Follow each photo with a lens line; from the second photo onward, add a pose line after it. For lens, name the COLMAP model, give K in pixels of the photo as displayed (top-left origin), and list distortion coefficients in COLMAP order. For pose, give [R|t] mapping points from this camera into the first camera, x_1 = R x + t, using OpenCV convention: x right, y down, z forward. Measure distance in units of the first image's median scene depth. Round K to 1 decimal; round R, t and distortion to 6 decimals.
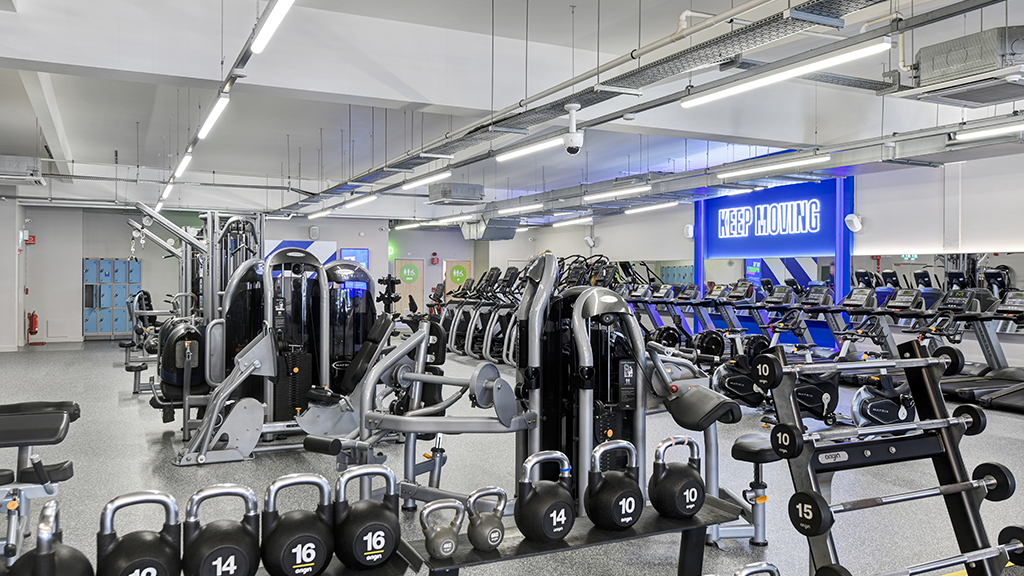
lens RADIAL K [[772.4, 0, 512.0], [0, 772.4, 288.0], [0, 0, 1]] dist [0.008212, 0.002658]
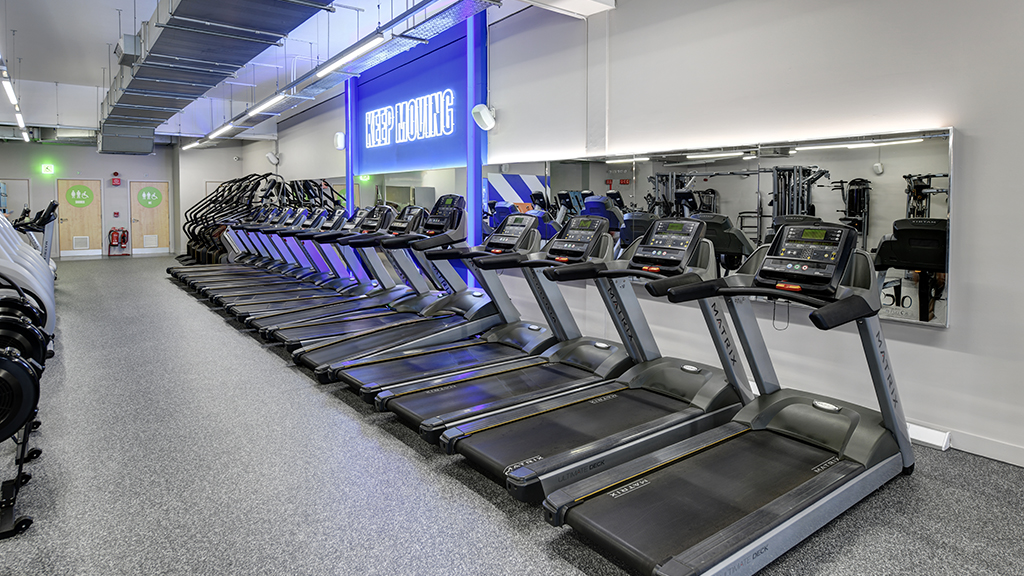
lens RADIAL K [[578.7, 0, 492.3], [0, 578.7, 225.4], [0, 0, 1]] dist [0.002099, -0.000208]
pose [[0.983034, -0.010066, 0.183148, 0.321893], [0.005162, 0.999616, 0.027232, -0.002034], [-0.183351, -0.025825, 0.982708, 0.446751]]
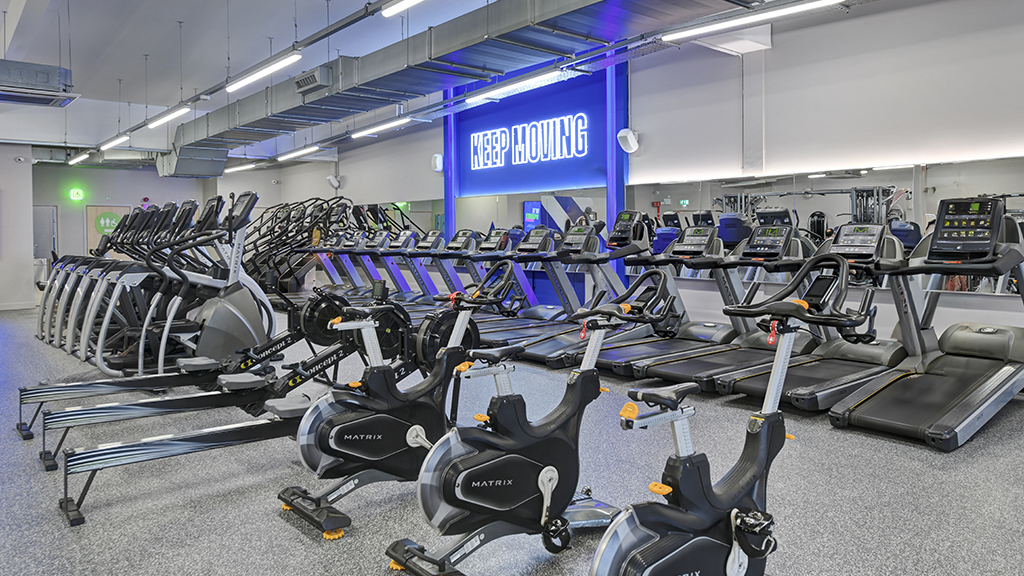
lens RADIAL K [[693.7, 0, 514.9], [0, 693.7, 253.3], [0, 0, 1]] dist [-0.005969, -0.000092]
pose [[0.971510, -0.018406, 0.236282, 0.160926], [0.015180, 0.999765, 0.015464, 0.010592], [-0.236511, -0.011437, 0.971562, 0.344773]]
